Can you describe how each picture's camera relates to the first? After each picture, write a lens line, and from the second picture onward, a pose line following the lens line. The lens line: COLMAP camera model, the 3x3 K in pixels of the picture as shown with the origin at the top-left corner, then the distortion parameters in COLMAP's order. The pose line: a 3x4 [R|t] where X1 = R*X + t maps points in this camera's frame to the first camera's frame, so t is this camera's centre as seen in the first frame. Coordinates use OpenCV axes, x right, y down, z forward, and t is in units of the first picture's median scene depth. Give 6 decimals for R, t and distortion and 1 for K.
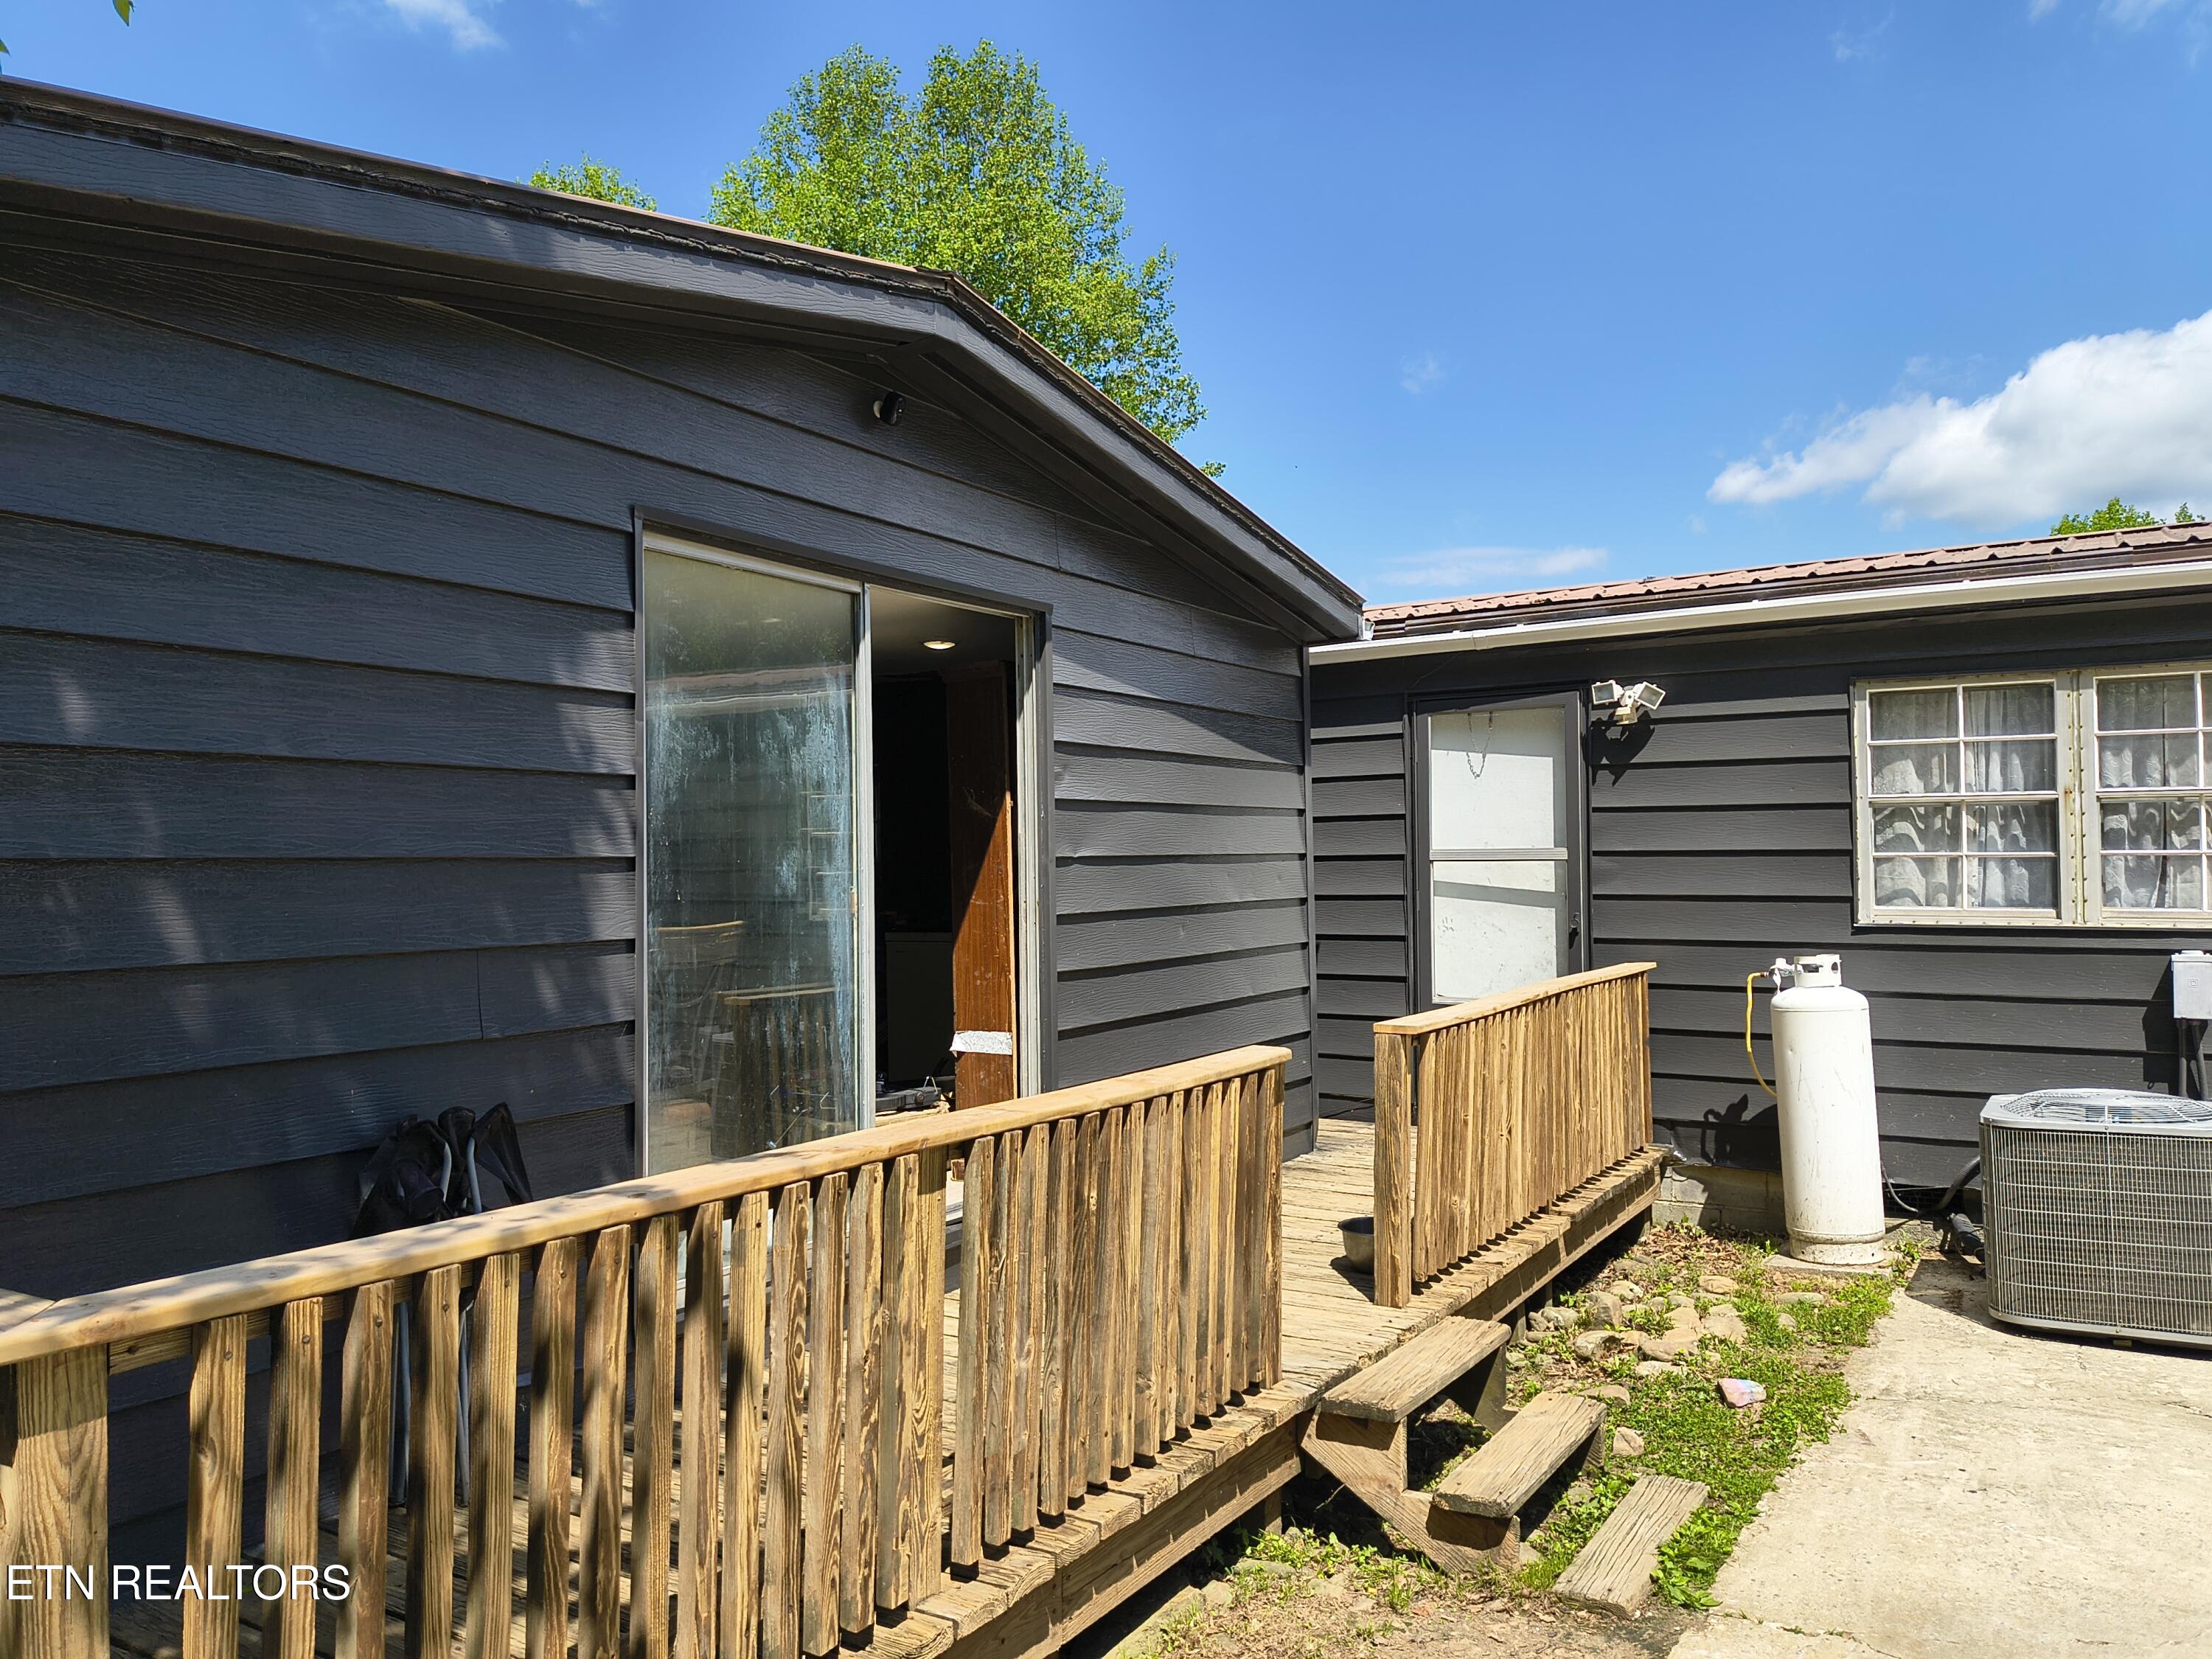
lens RADIAL K [[1614.0, 0, 1107.6], [0, 1614.0, 816.8], [0, 0, 1]] dist [0.079576, -0.124344]
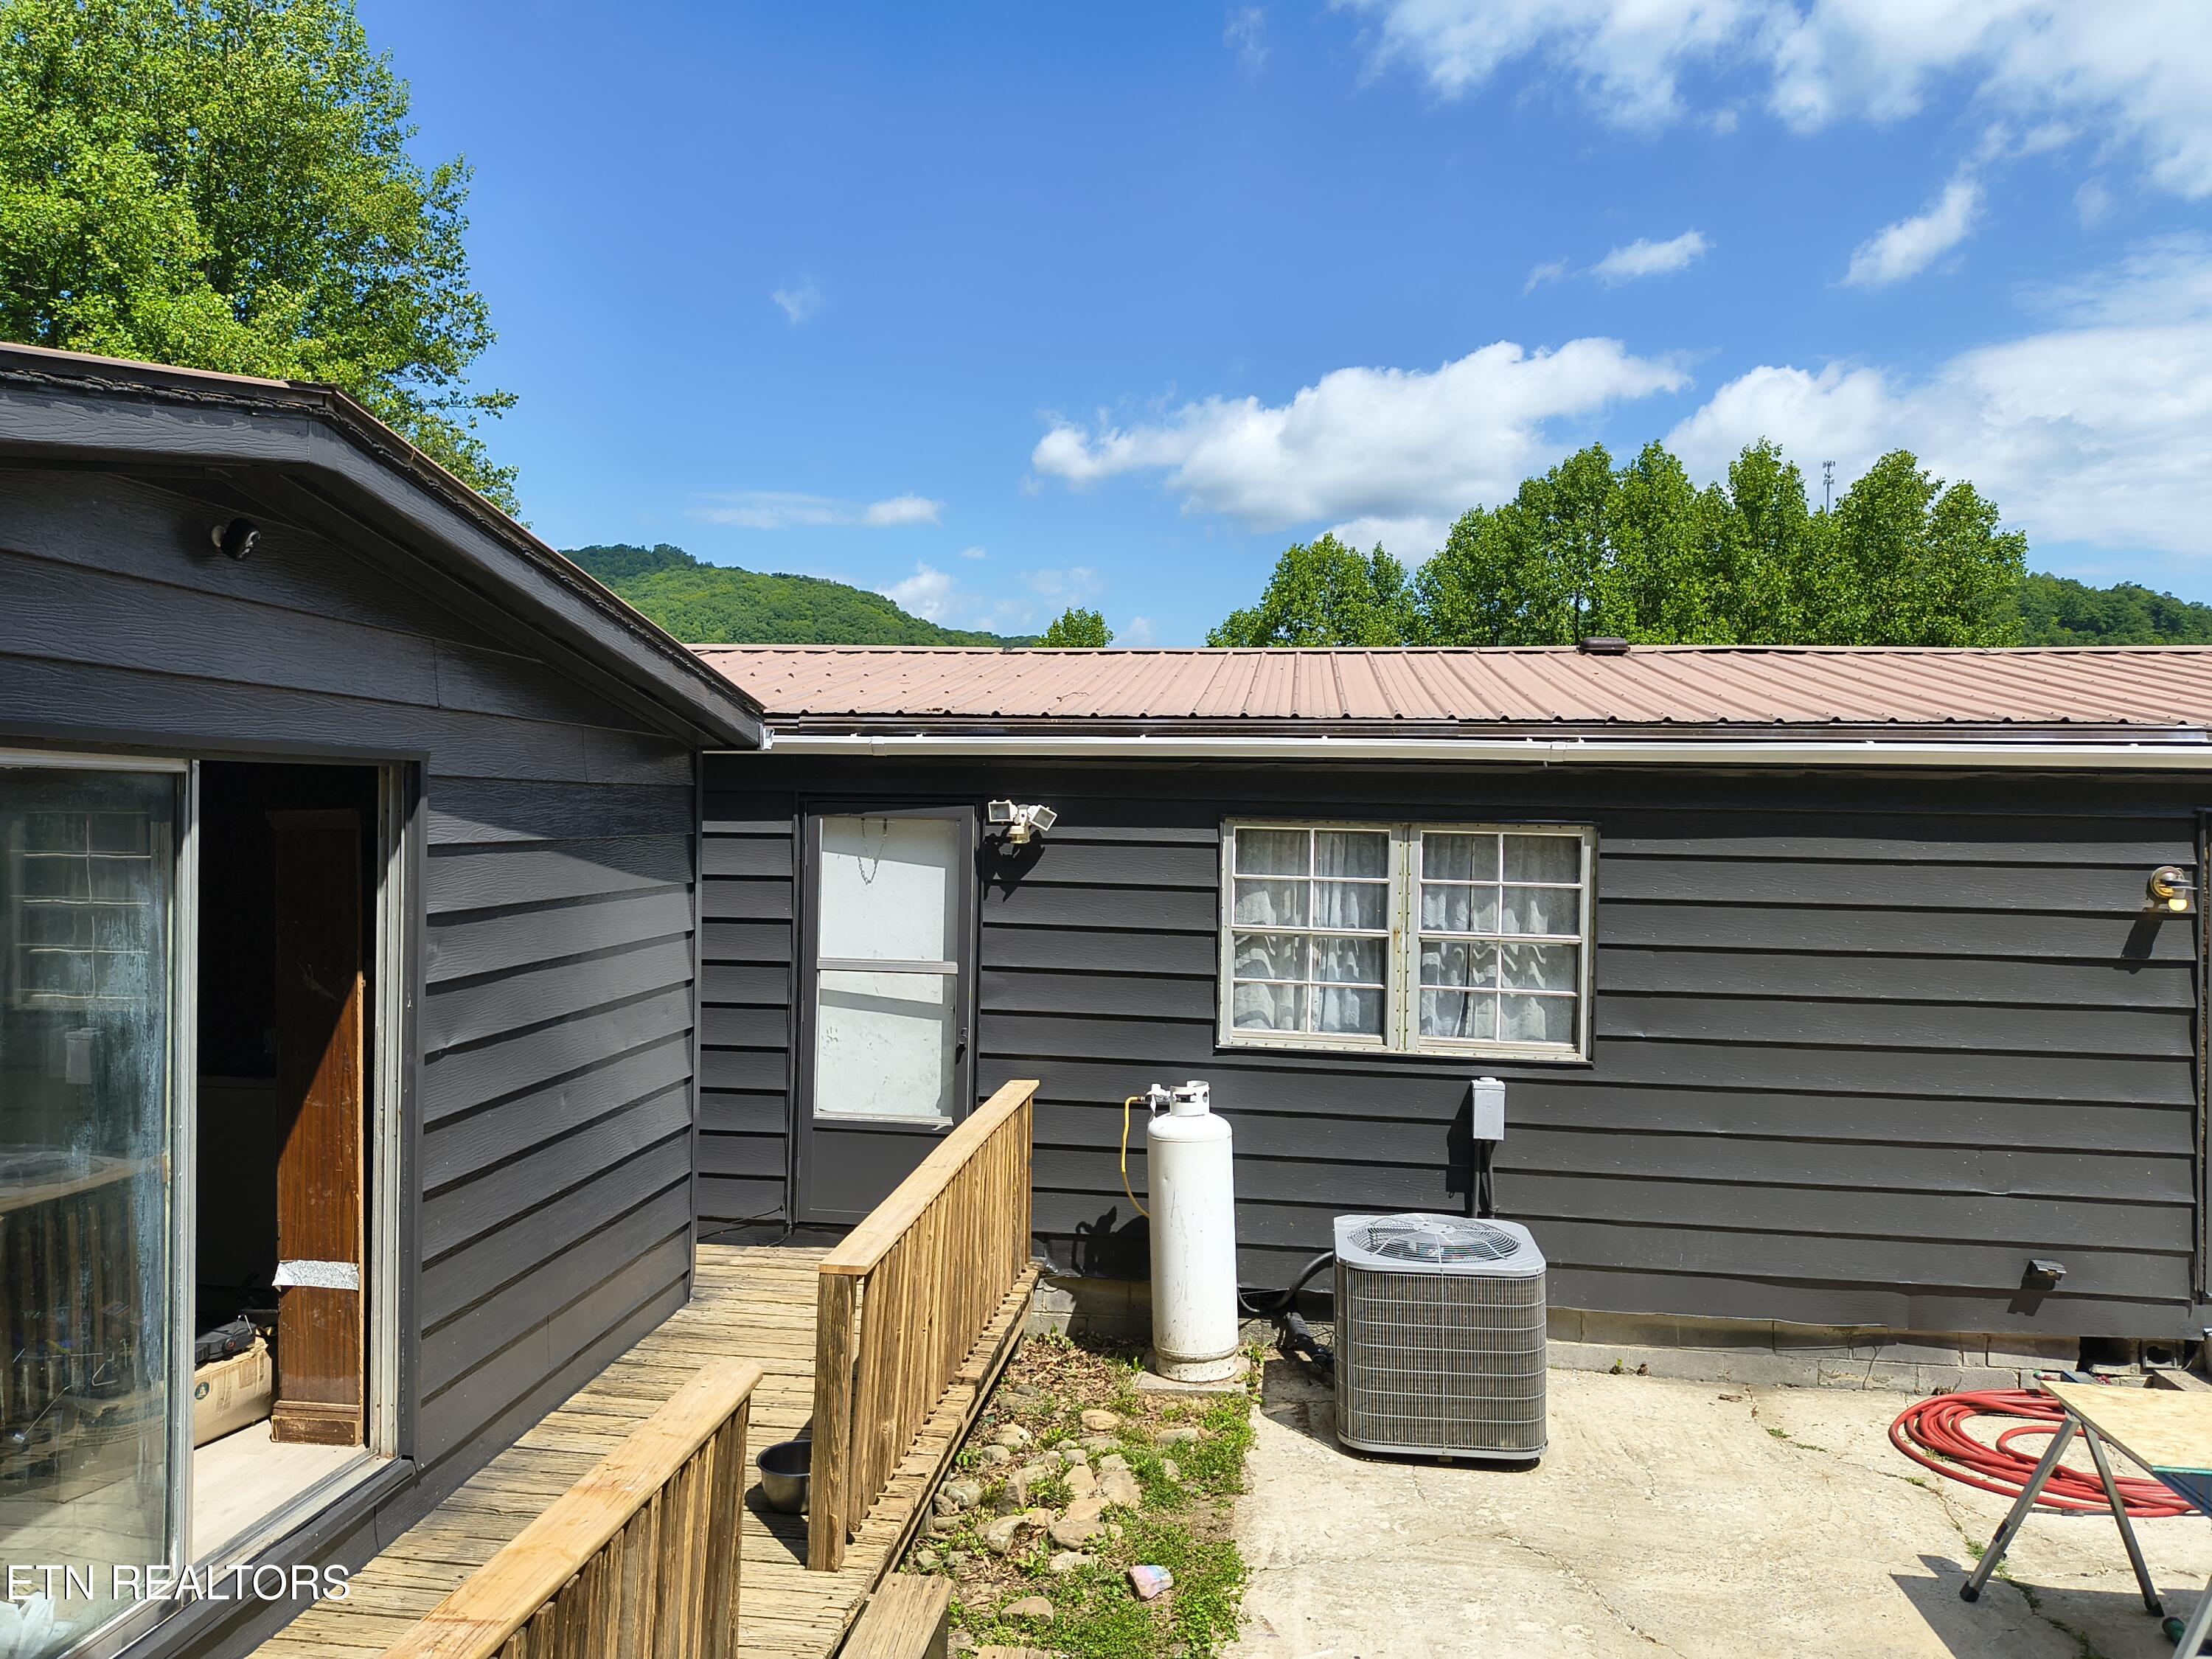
lens RADIAL K [[1614.0, 0, 1107.6], [0, 1614.0, 816.8], [0, 0, 1]] dist [0.079576, -0.124344]
pose [[0.909390, 0.027016, 0.415065, -0.054116], [-0.037916, 0.999118, 0.018040, -0.105874], [-0.414212, -0.032143, 0.909613, 0.074114]]
